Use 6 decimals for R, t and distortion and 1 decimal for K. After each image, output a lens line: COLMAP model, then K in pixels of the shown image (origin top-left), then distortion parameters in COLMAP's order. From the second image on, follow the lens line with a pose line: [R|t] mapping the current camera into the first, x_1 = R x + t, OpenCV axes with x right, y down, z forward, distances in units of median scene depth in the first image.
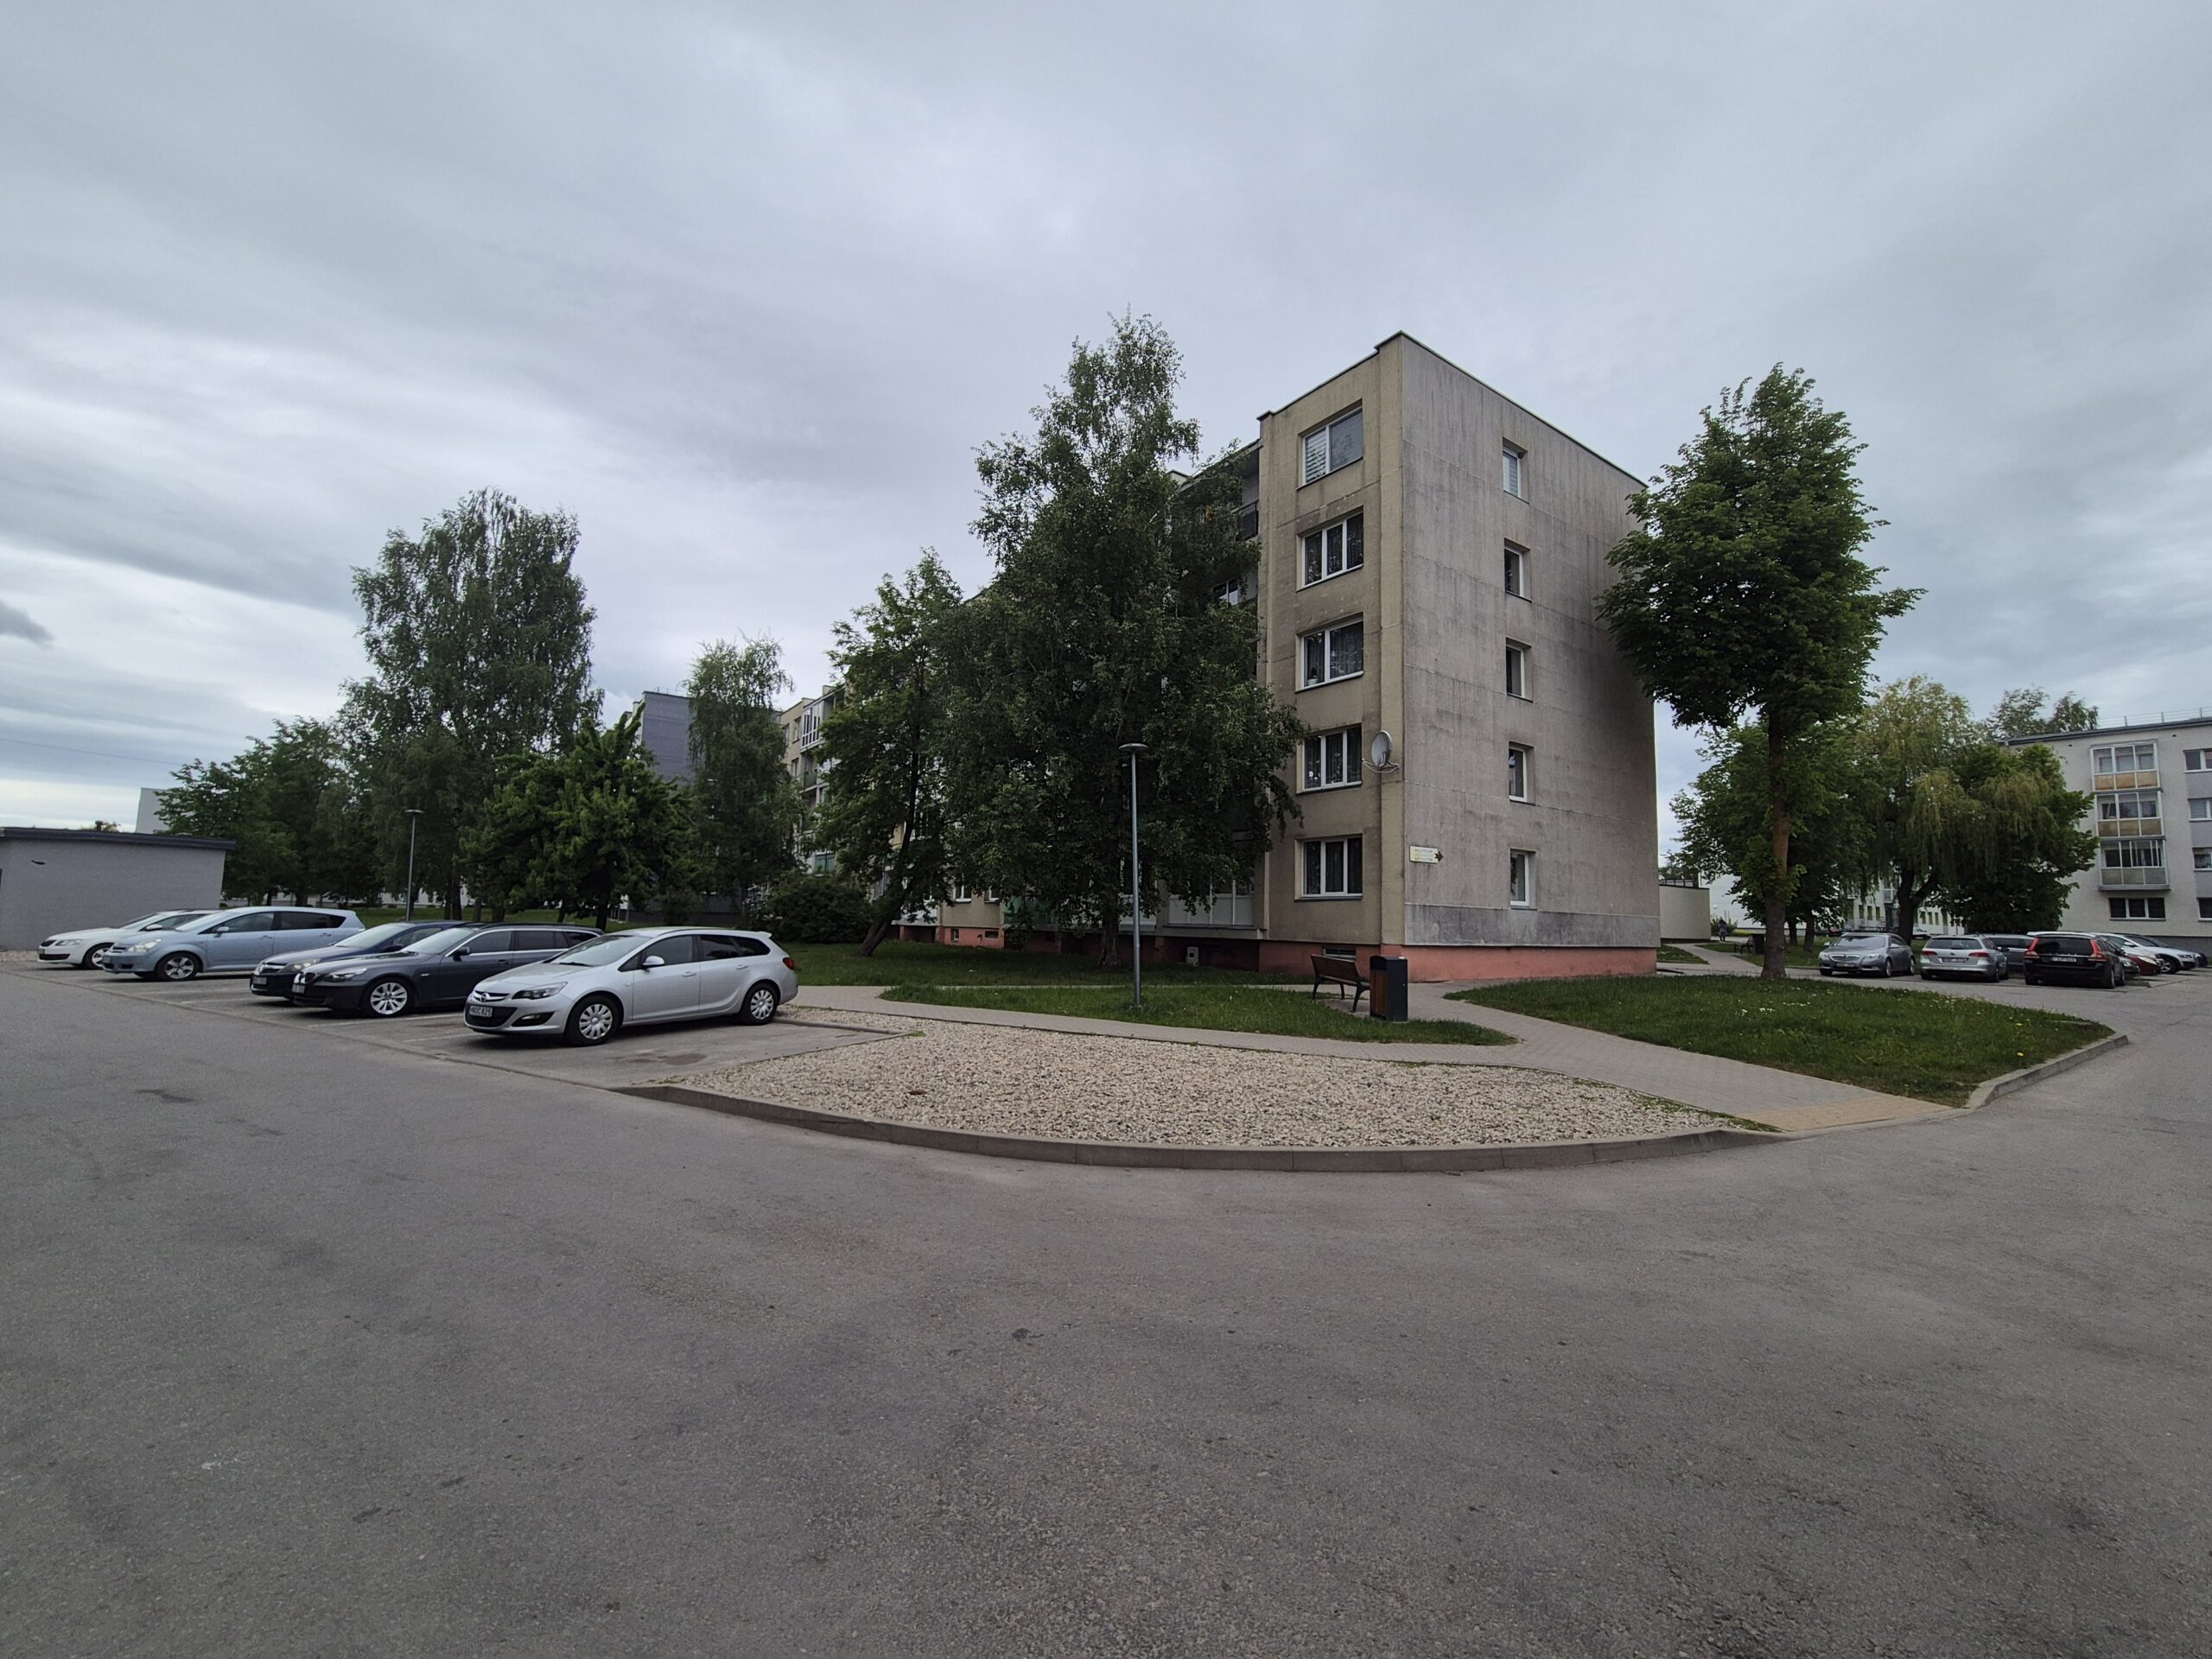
lens RADIAL K [[905.3, 0, 1113.3], [0, 905.3, 827.0], [0, 0, 1]] dist [0.018661, -0.008370]
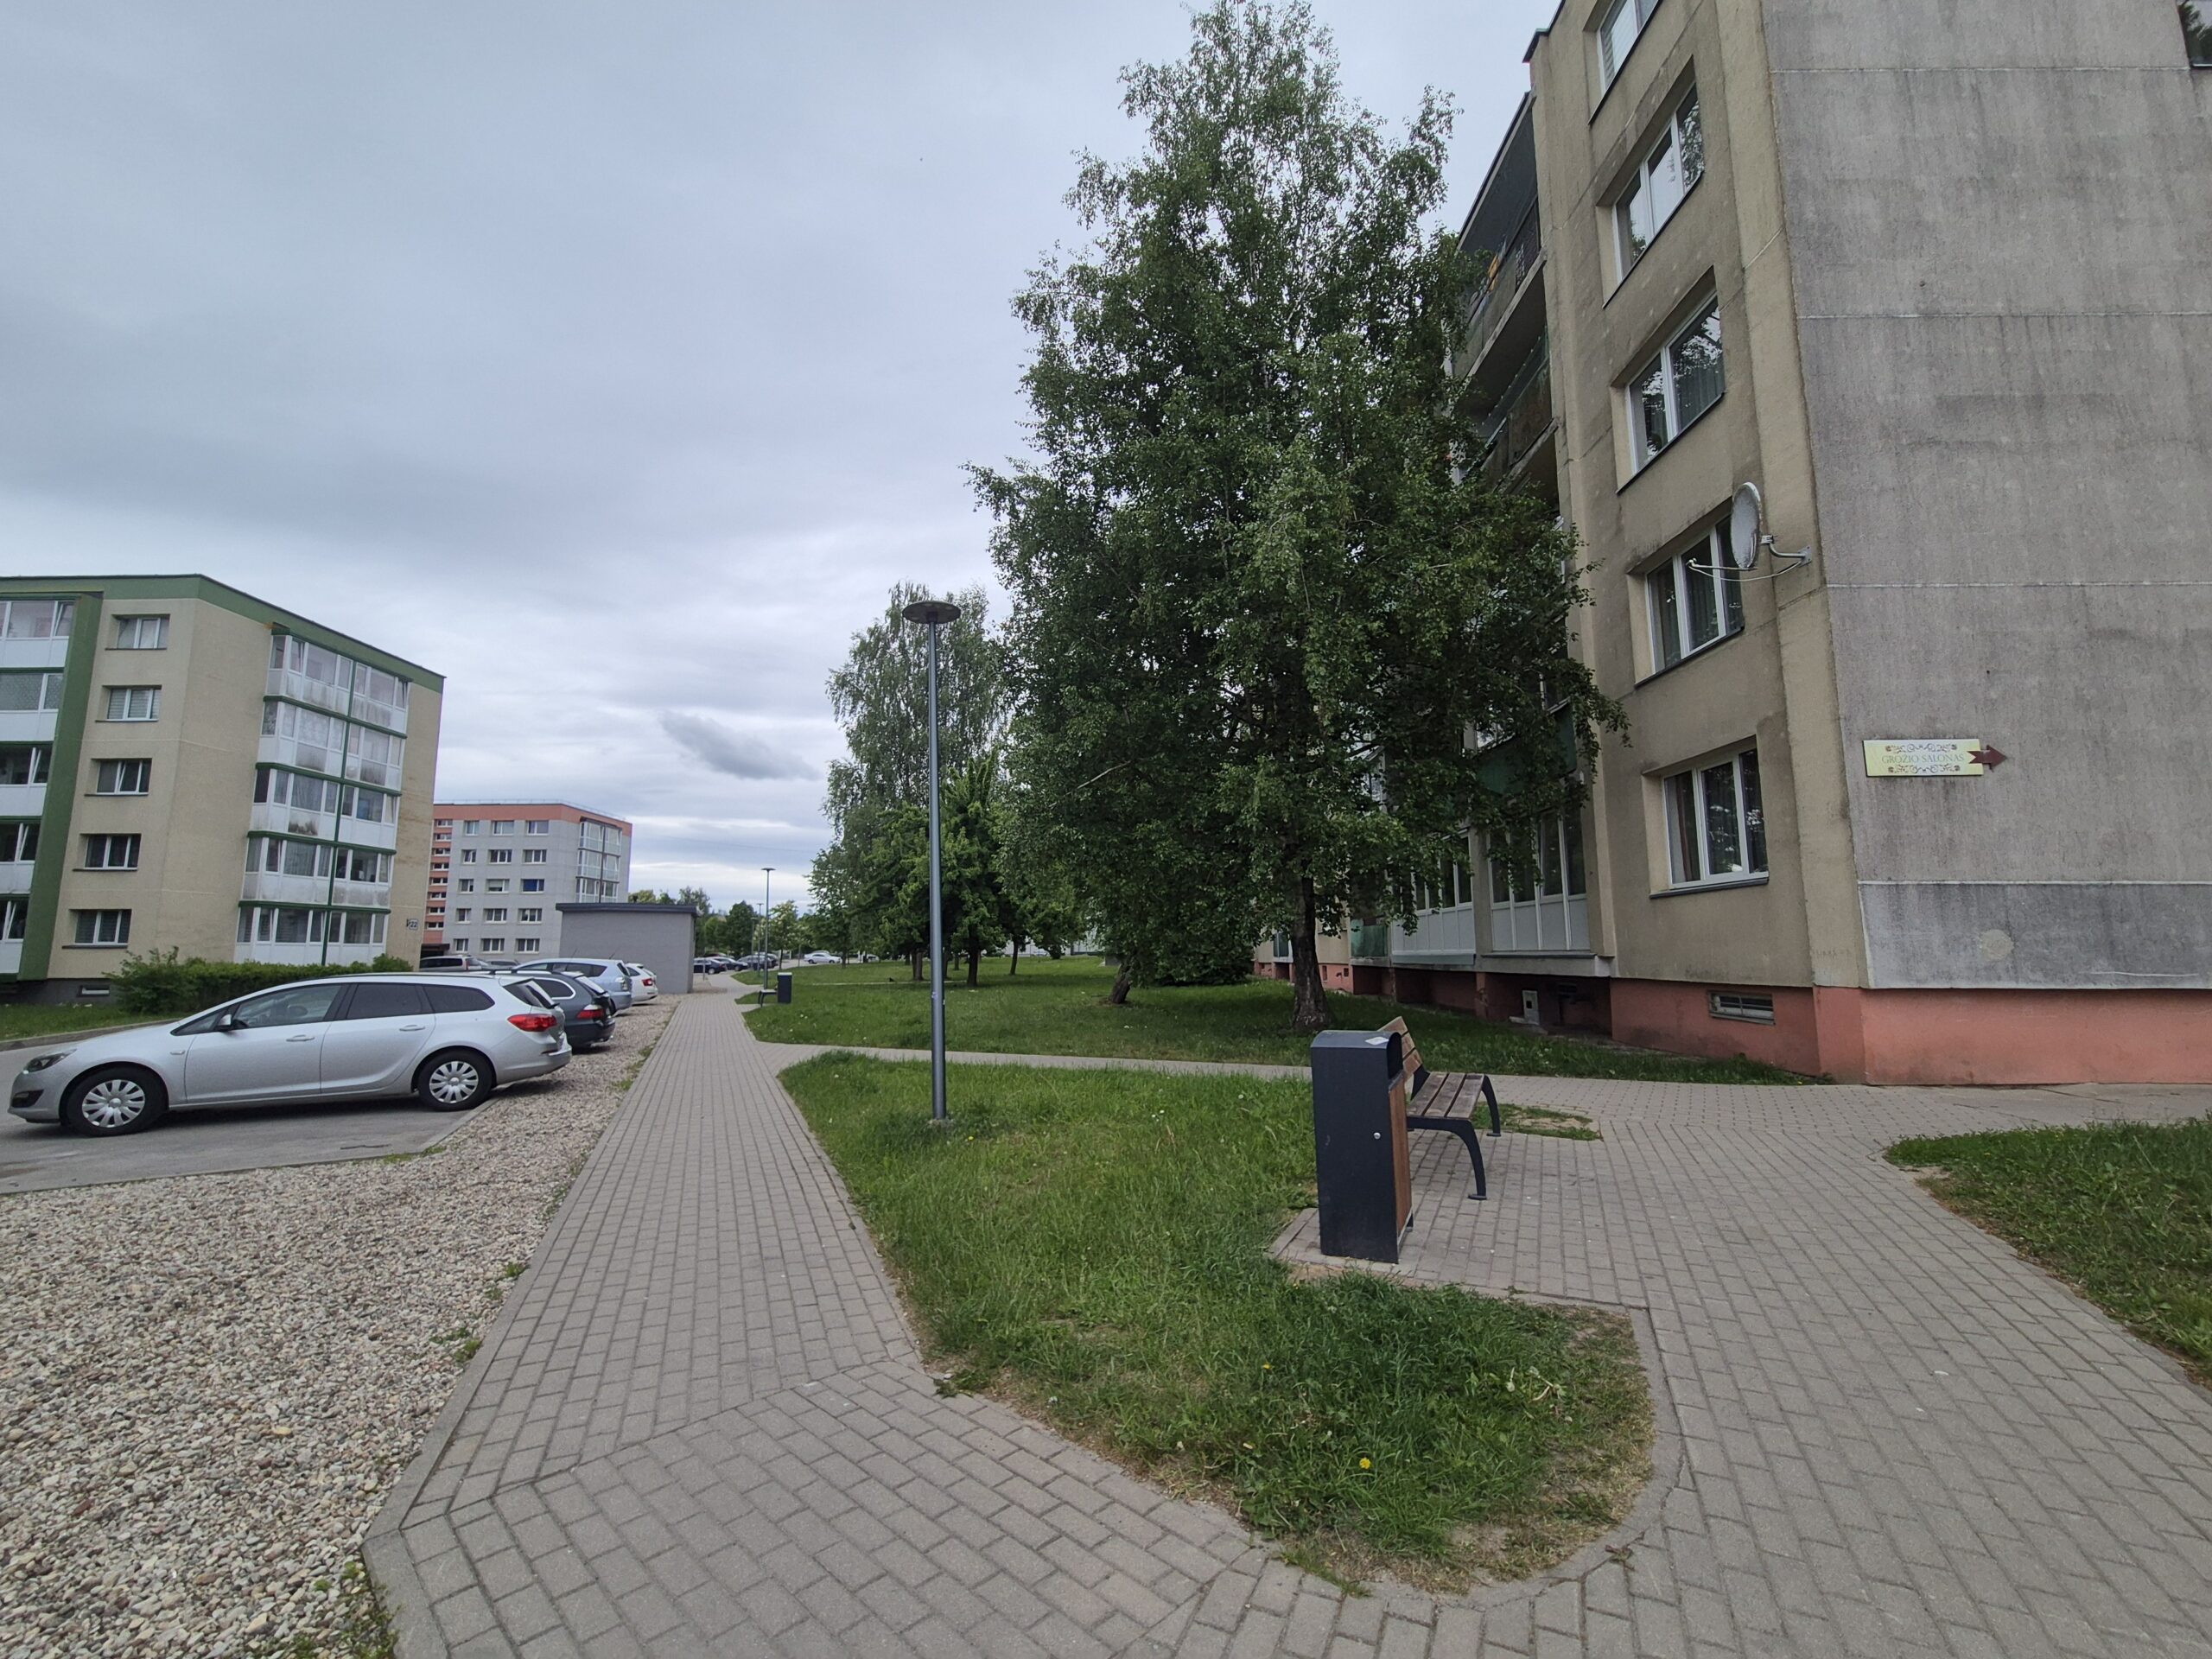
lens RADIAL K [[905.3, 0, 1113.3], [0, 905.3, 827.0], [0, 0, 1]] dist [0.018661, -0.008370]
pose [[0.798417, -0.109176, -0.592123, 0.277124], [0.084220, 0.994006, -0.069713, 0.055421], [0.596185, 0.005792, 0.802826, 0.445943]]
